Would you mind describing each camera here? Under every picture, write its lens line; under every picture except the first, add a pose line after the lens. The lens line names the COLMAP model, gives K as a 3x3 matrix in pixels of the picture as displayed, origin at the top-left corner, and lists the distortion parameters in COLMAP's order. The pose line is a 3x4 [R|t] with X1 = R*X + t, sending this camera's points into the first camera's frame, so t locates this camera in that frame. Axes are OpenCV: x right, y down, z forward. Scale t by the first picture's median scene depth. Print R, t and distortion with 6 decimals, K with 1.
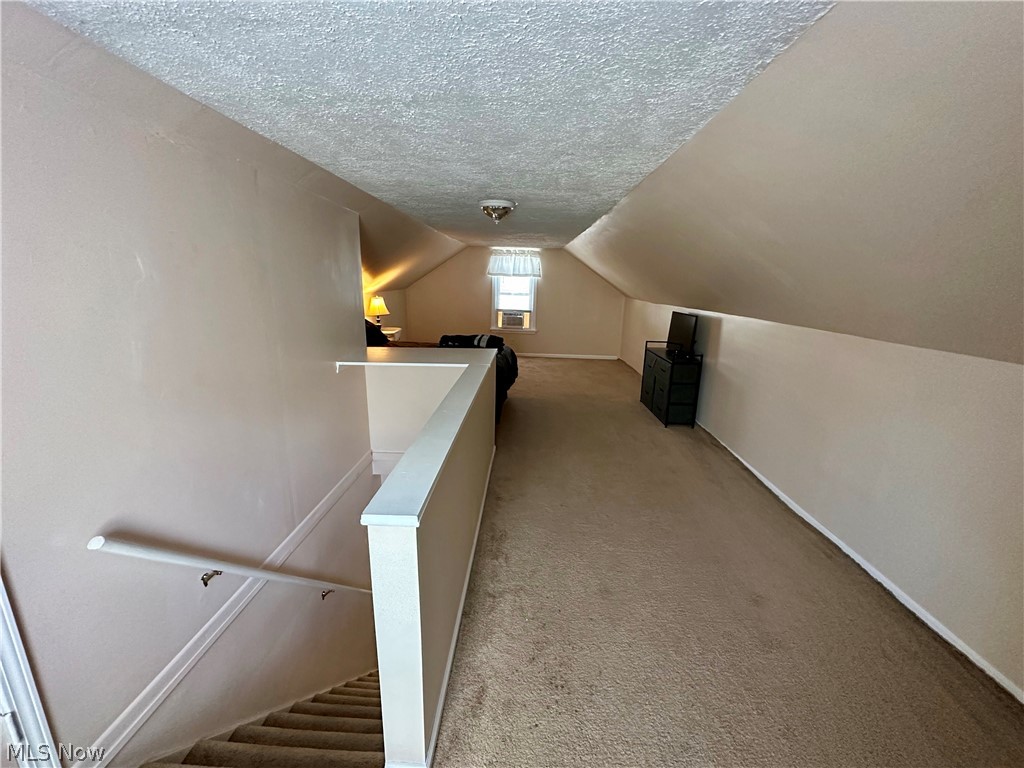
lens RADIAL K [[409.3, 0, 514.8], [0, 409.3, 385.9], [0, 0, 1]] dist [-0.002739, 0.000059]
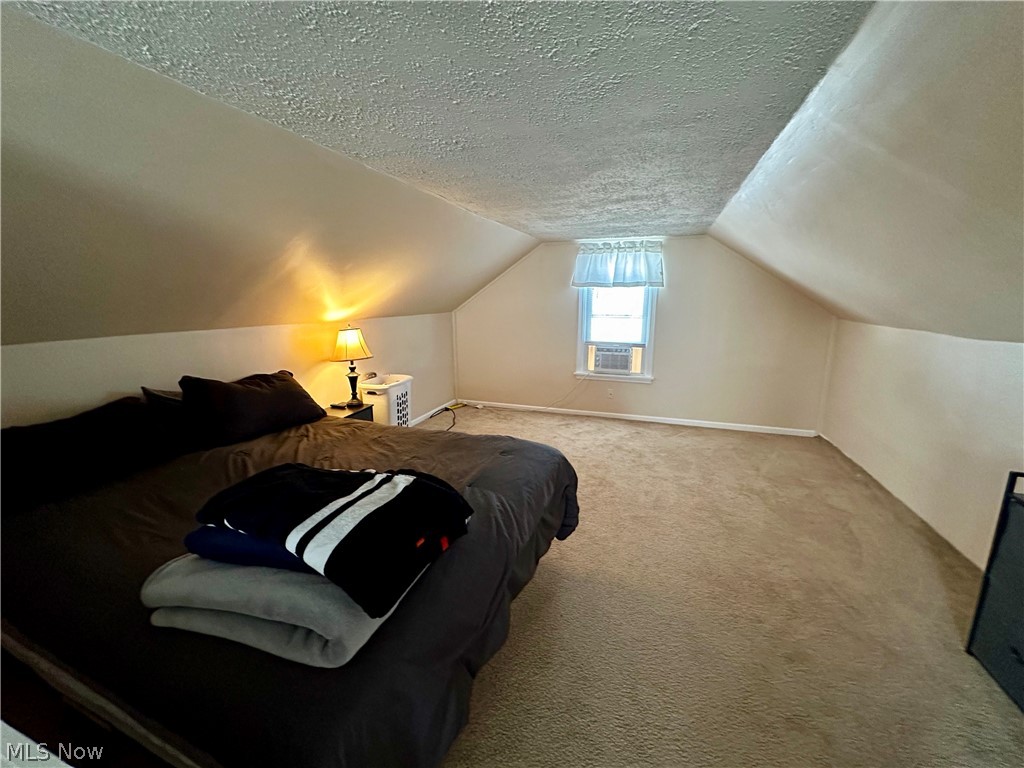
lens RADIAL K [[409.3, 0, 514.8], [0, 409.3, 385.9], [0, 0, 1]] dist [-0.002739, 0.000059]
pose [[0.952322, 0.032933, -0.303312, 0.042981], [-0.046689, 0.998178, -0.038213, -0.095512], [0.301501, 0.050553, 0.952125, 0.400637]]
